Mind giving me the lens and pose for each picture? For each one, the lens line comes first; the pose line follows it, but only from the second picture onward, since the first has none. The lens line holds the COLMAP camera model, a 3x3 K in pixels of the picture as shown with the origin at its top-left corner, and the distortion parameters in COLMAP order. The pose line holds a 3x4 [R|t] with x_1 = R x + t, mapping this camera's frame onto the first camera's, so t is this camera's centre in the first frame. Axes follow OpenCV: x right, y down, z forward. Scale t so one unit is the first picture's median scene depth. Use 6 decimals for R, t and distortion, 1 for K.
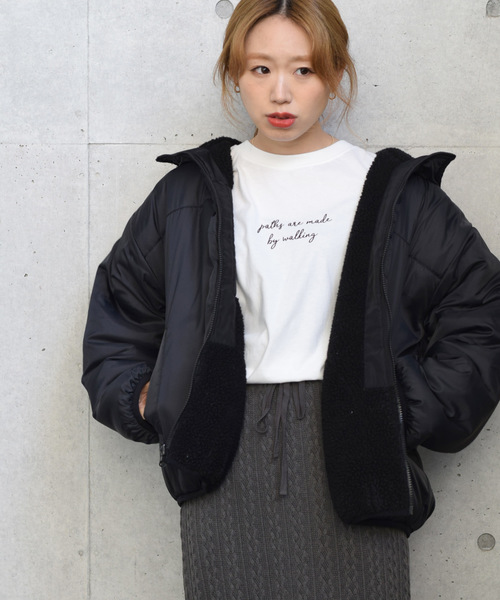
lens RADIAL K [[1907.8, 0, 247.7], [0, 1907.8, 302.1], [0, 0, 1]] dist [0.005614, 0.000000]
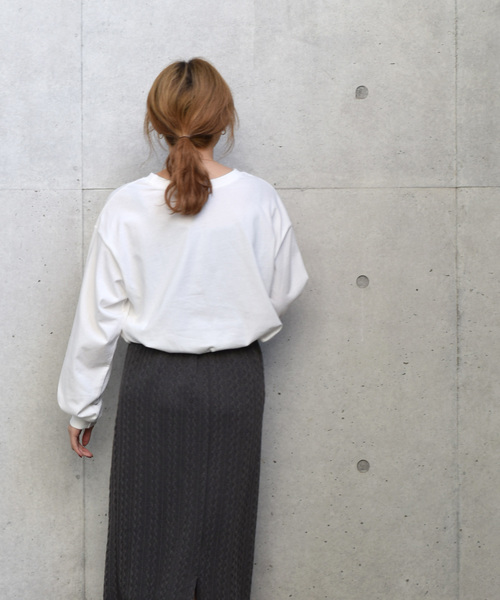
lens RADIAL K [[1907.8, 0, 249.4], [0, 1907.8, 297.5], [0, 0, 1]] dist [0.005614, 0.000000]
pose [[0.999764, -0.009422, -0.019571, 0.070353], [0.007822, 0.996742, -0.080270, 0.115636], [0.020264, 0.080098, 0.996581, -0.429347]]
